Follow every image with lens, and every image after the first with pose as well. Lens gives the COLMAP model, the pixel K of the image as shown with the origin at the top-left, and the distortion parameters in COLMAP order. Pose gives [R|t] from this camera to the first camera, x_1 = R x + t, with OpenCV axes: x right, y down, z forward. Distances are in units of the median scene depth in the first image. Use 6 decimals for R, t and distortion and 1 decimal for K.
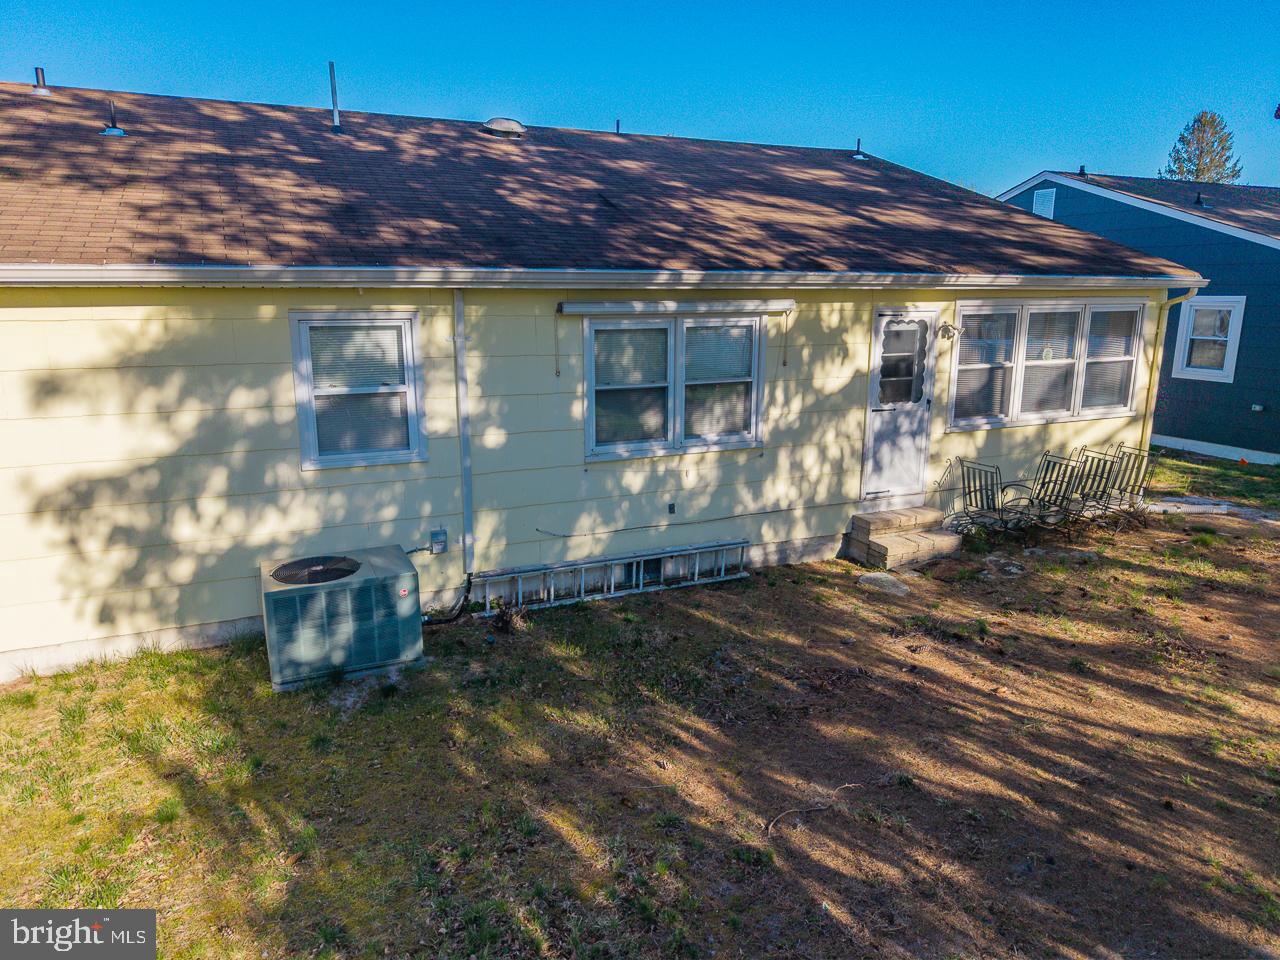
lens RADIAL K [[877.7, 0, 644.3], [0, 877.7, 452.2], [0, 0, 1]] dist [0.007290, -0.002076]
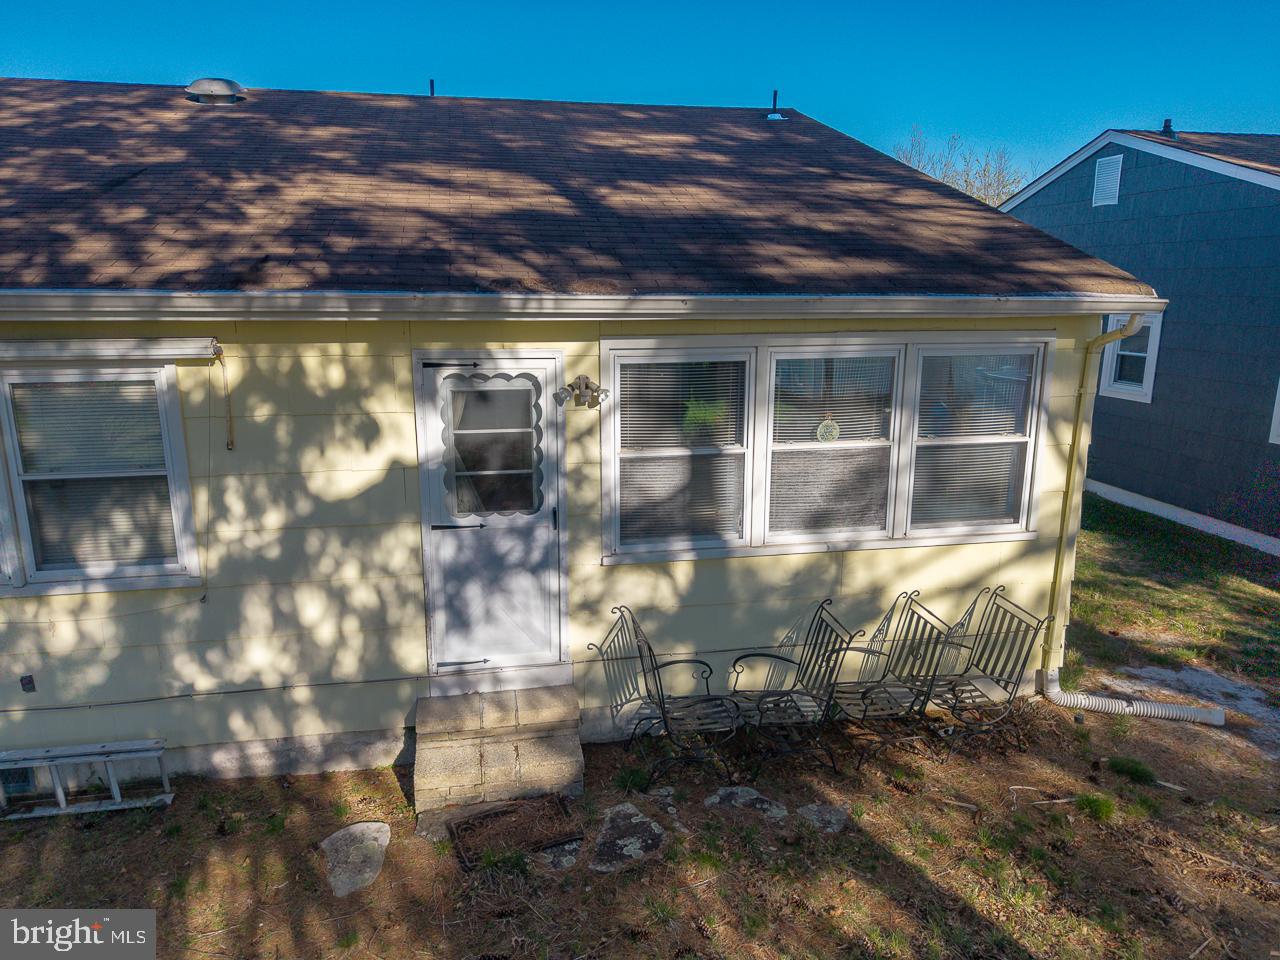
lens RADIAL K [[853.5, 0, 640.0], [0, 853.5, 480.0], [0, 0, 1]] dist [0.087805, -0.115081]
pose [[0.971199, 0.049104, -0.233154, 0.520316], [-0.042128, 0.998506, 0.034807, -0.104946], [0.234515, -0.023982, 0.971817, 0.479199]]
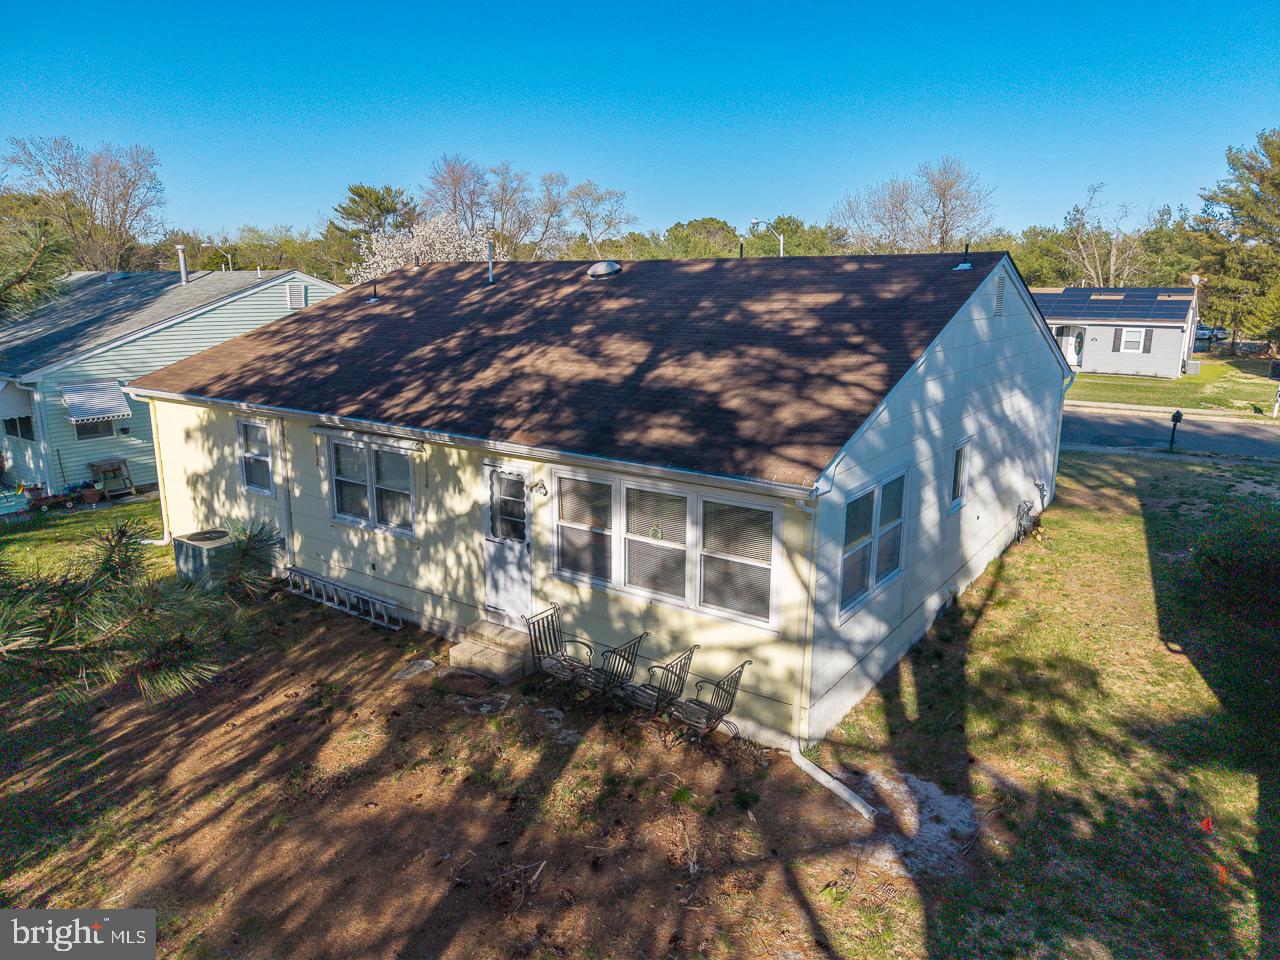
lens RADIAL K [[877.7, 0, 644.3], [0, 877.7, 452.2], [0, 0, 1]] dist [0.007290, -0.002076]
pose [[0.510417, 0.163737, -0.844195, 1.376406], [-0.171301, 0.981390, 0.086775, -0.306026], [0.842692, 0.100320, 0.528967, 0.524829]]
